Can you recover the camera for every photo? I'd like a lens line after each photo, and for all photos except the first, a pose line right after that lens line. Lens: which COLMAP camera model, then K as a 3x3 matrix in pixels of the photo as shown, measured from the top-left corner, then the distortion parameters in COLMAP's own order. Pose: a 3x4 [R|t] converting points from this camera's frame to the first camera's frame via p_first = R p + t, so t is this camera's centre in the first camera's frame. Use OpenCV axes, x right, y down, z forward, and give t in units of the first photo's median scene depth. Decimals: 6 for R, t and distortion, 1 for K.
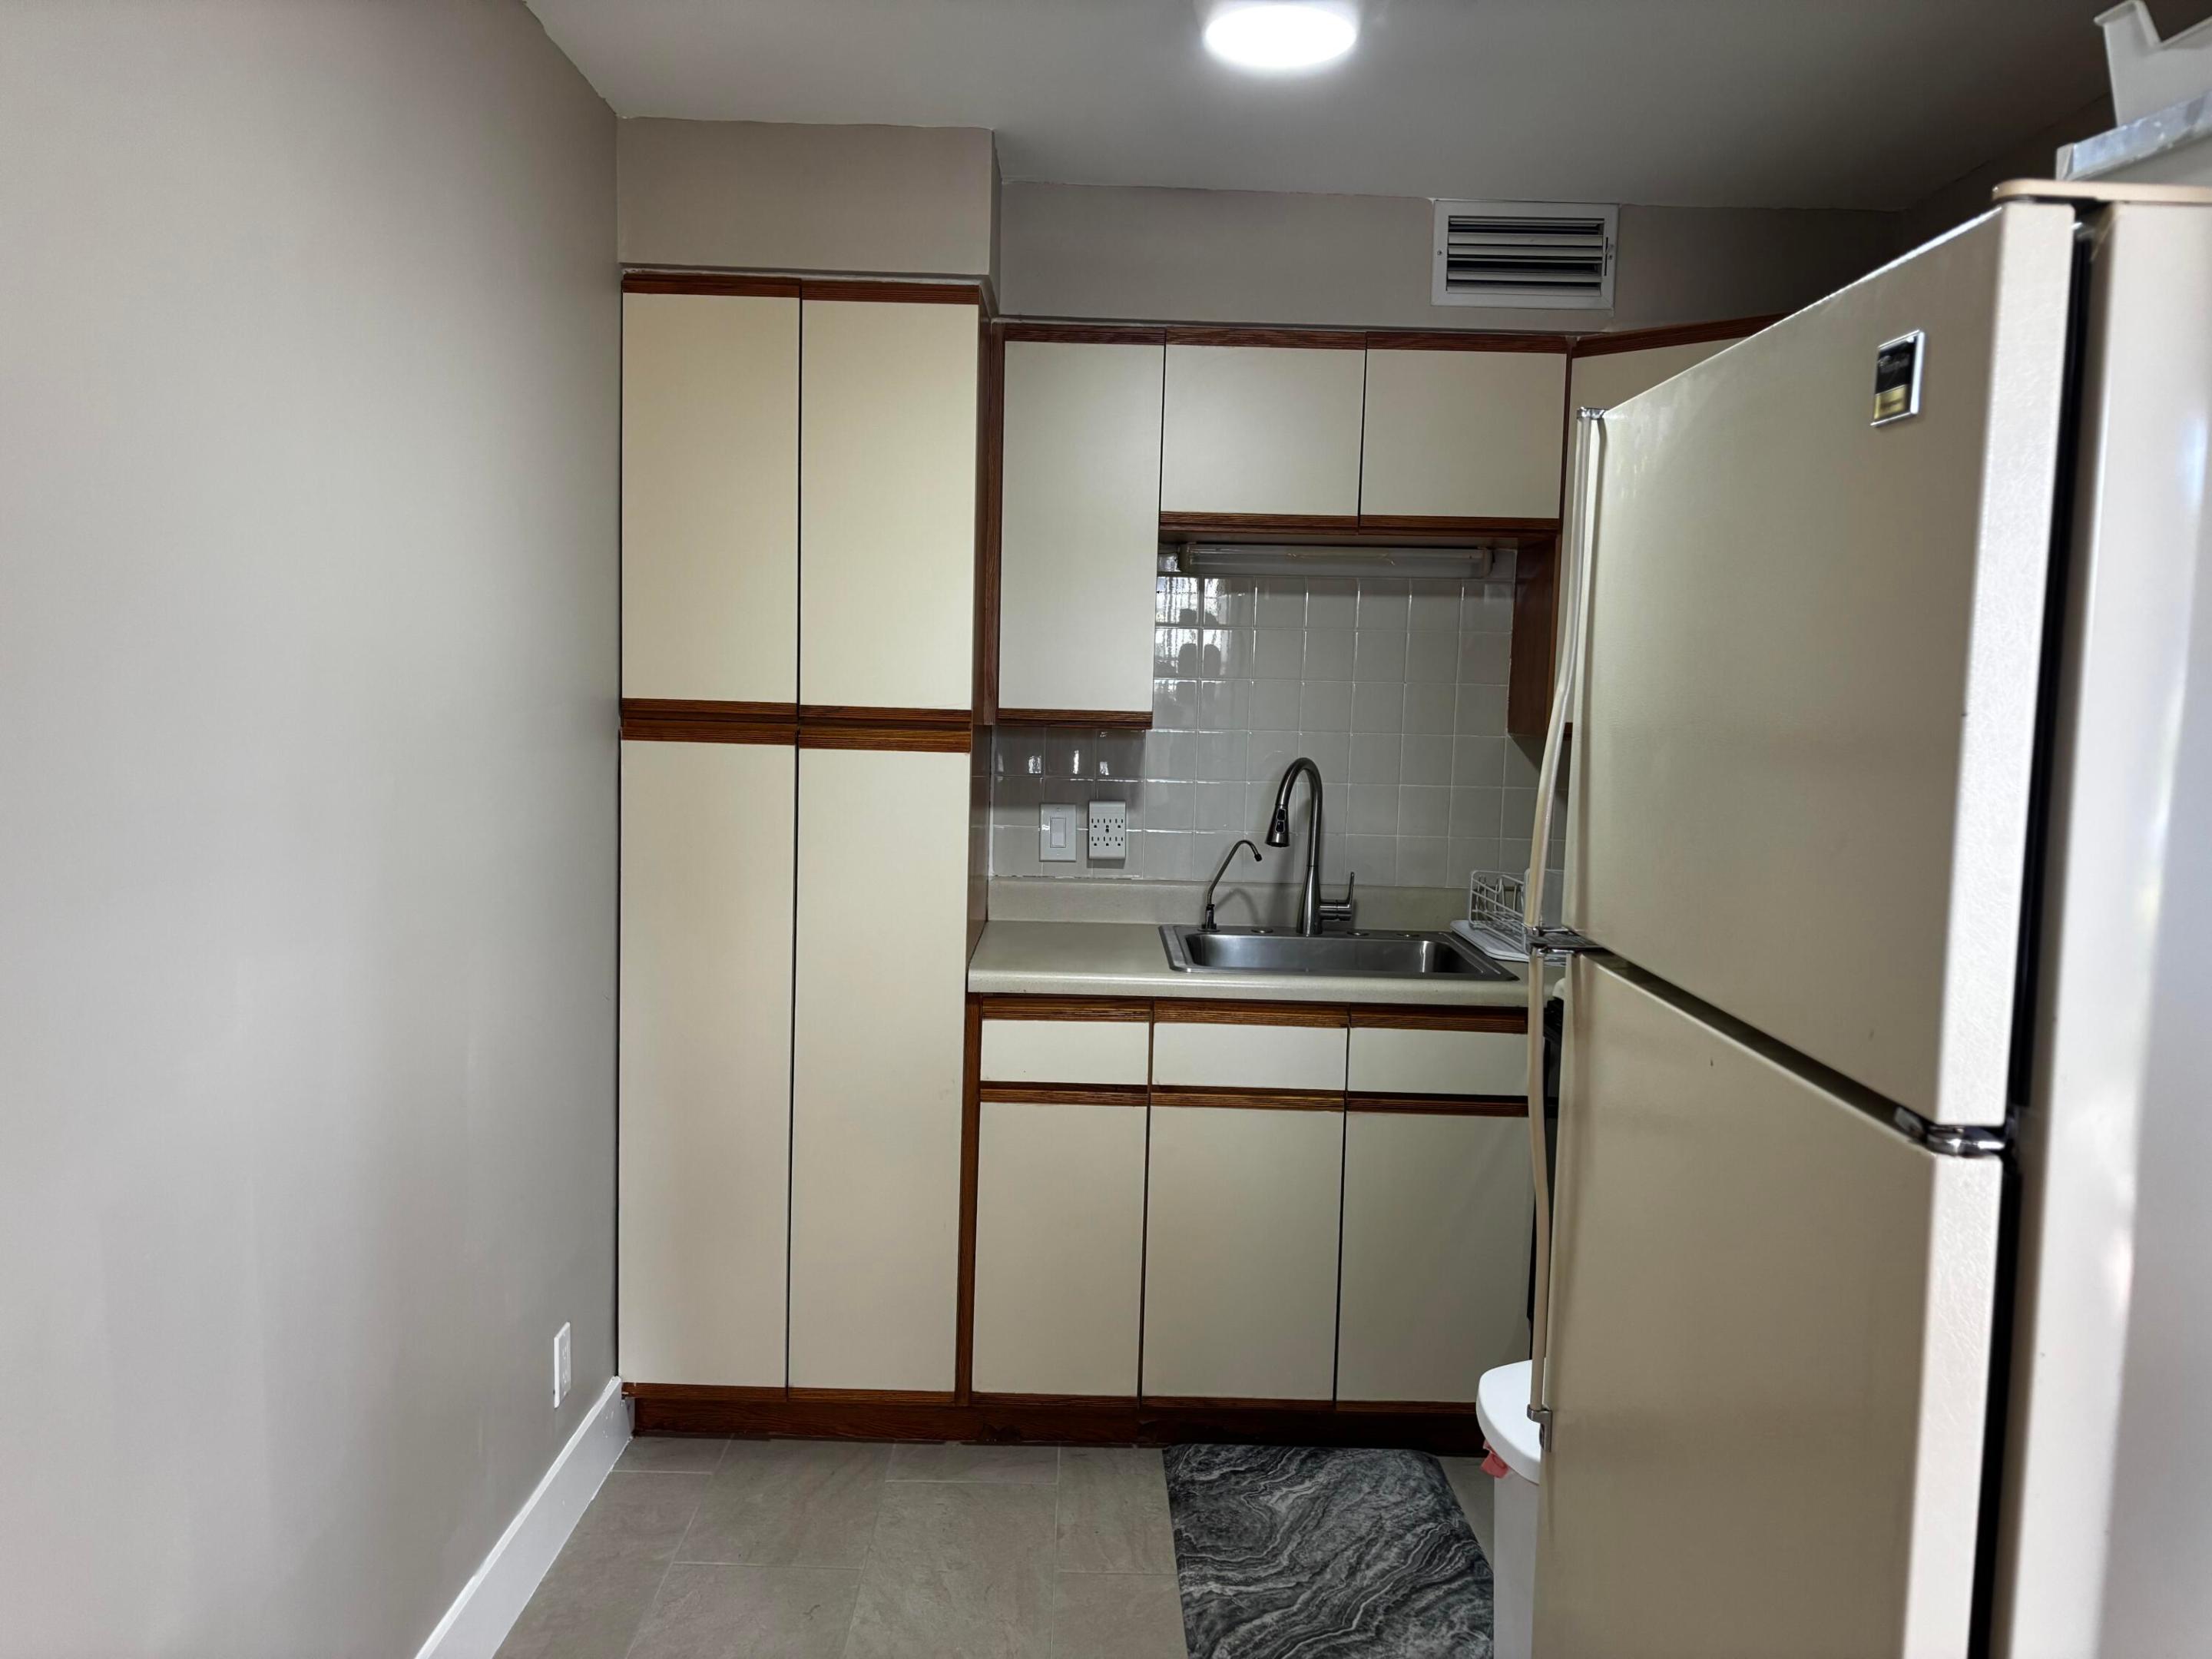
lens RADIAL K [[1673.9, 0, 1105.8], [0, 1673.9, 828.5], [0, 0, 1]] dist [0.015326, 0.006270]
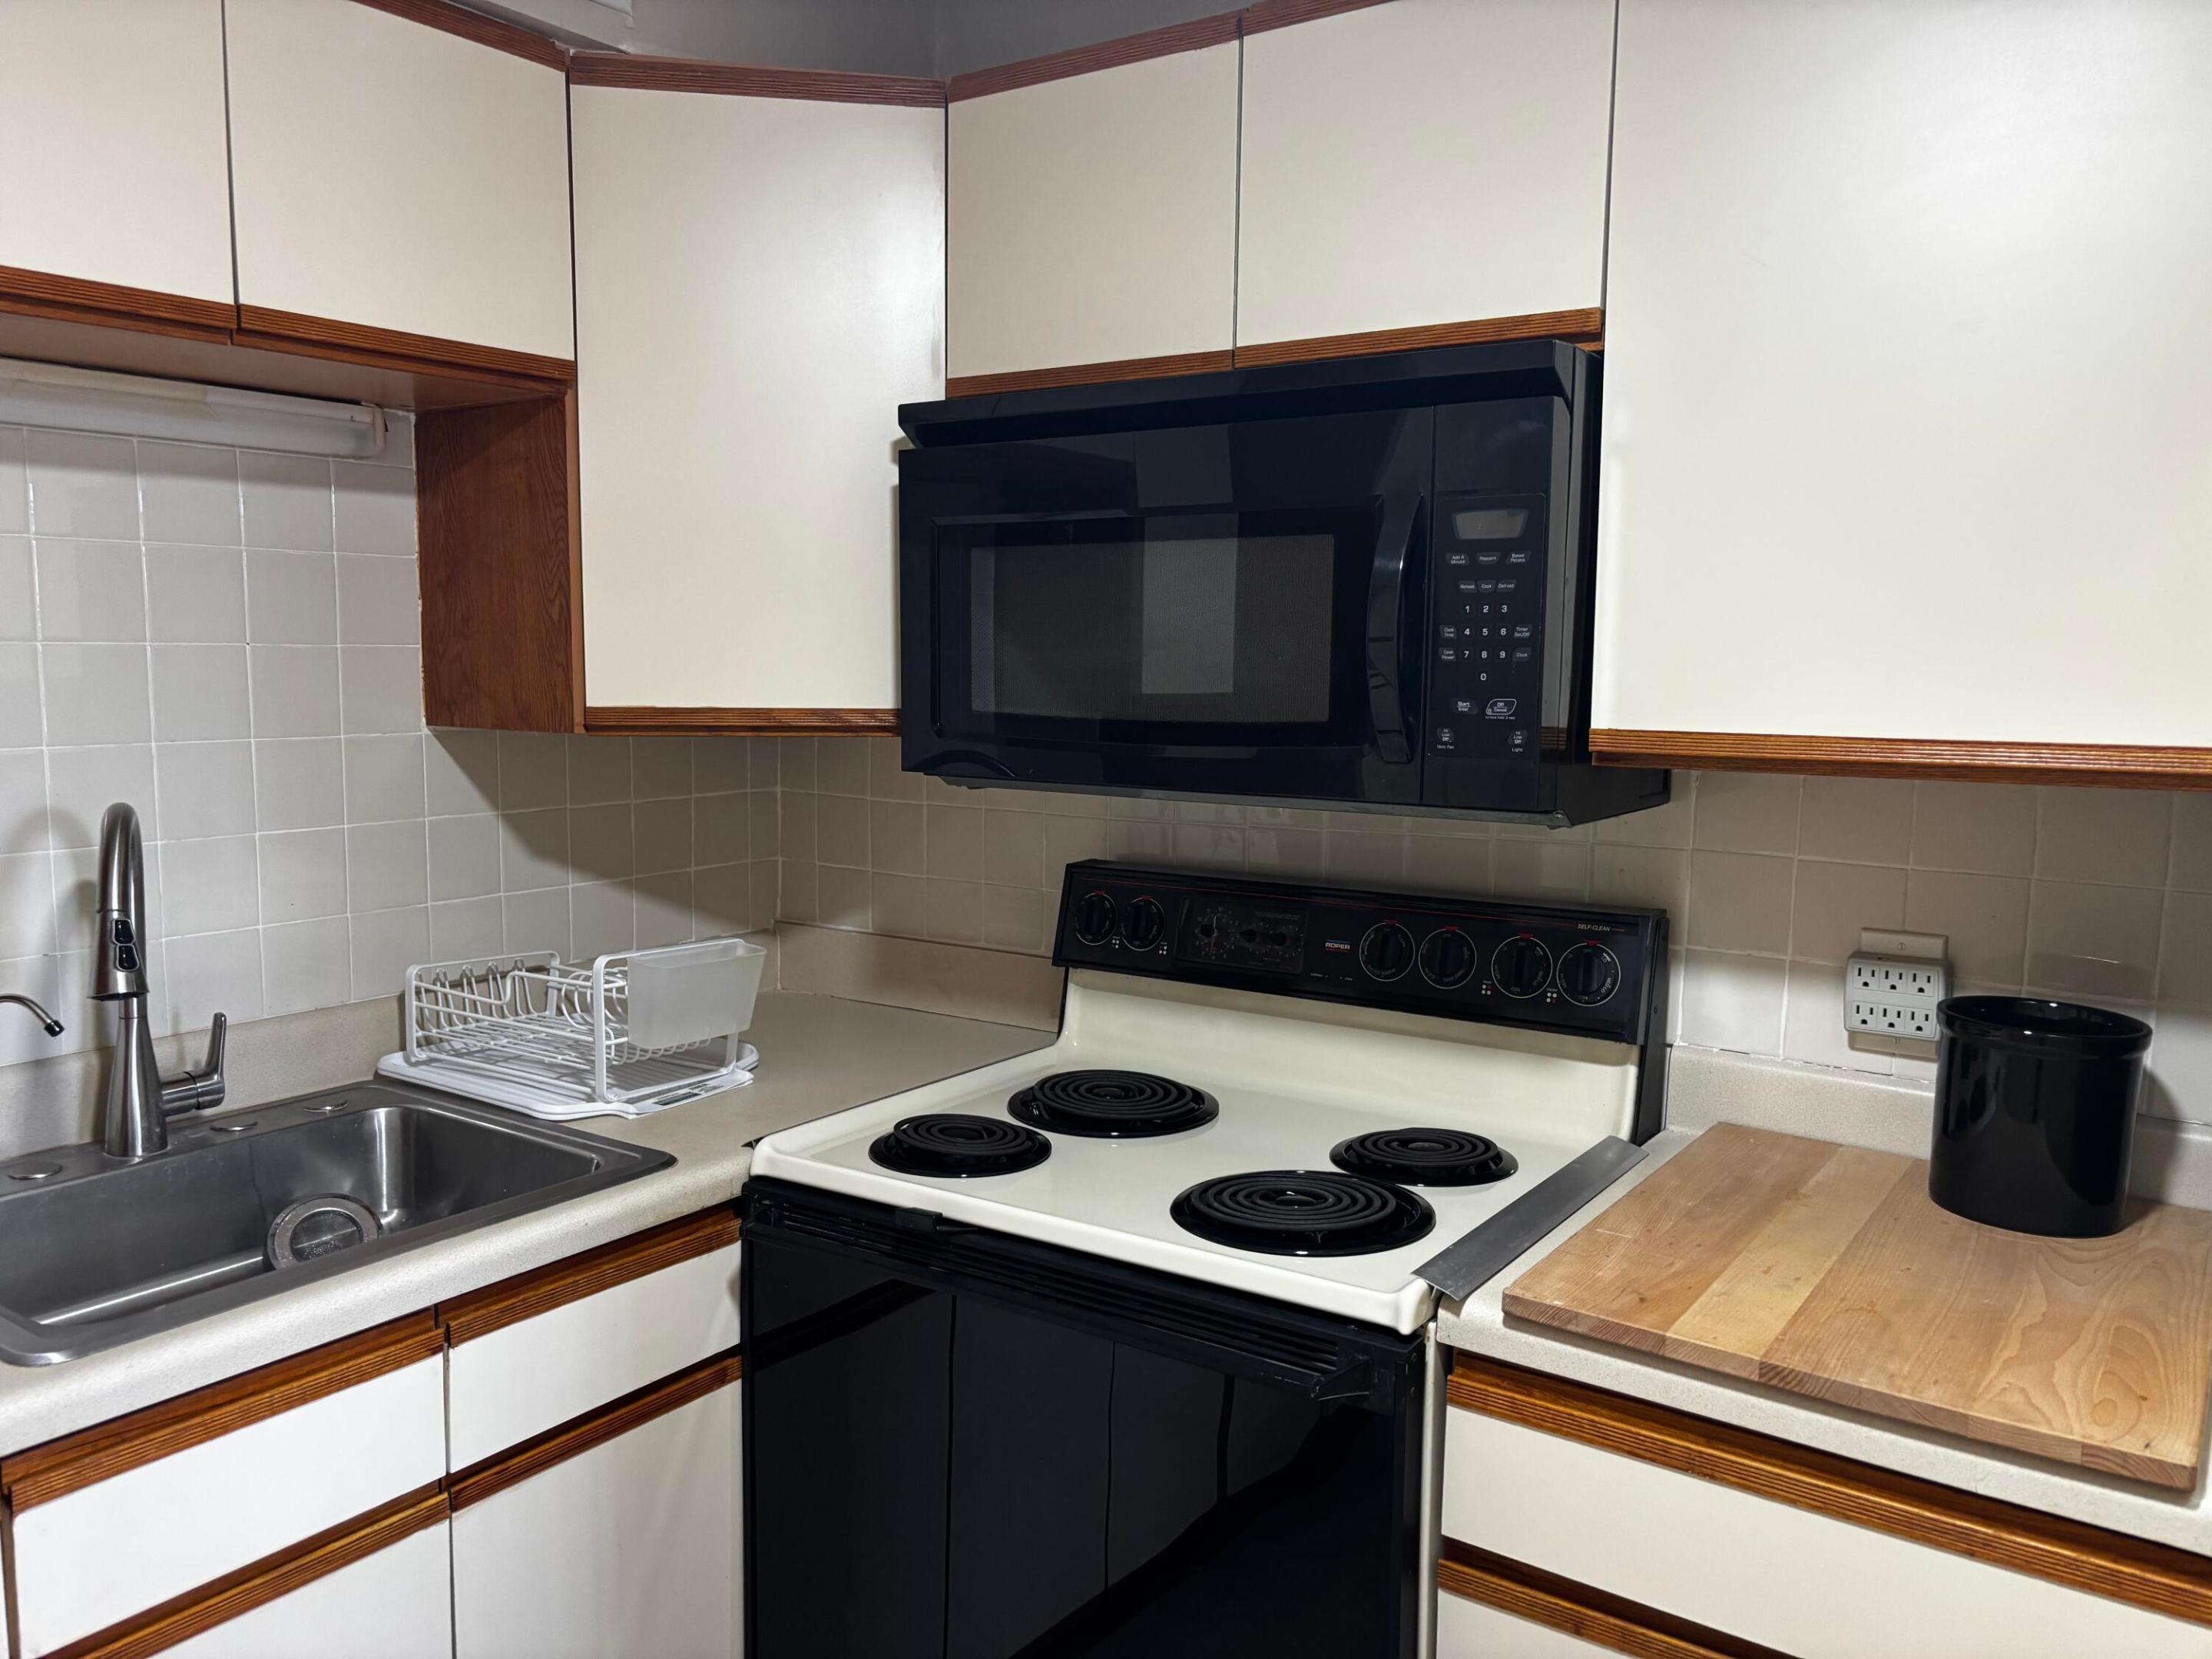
lens RADIAL K [[1673.9, 0, 1103.6], [0, 1673.9, 830.6], [0, 0, 1]] dist [0.015326, 0.006270]
pose [[0.585096, -0.111984, 0.803195, -0.105485], [0.083944, 0.993463, 0.077361, -0.047731], [-0.806608, 0.022160, 0.590672, 0.474108]]
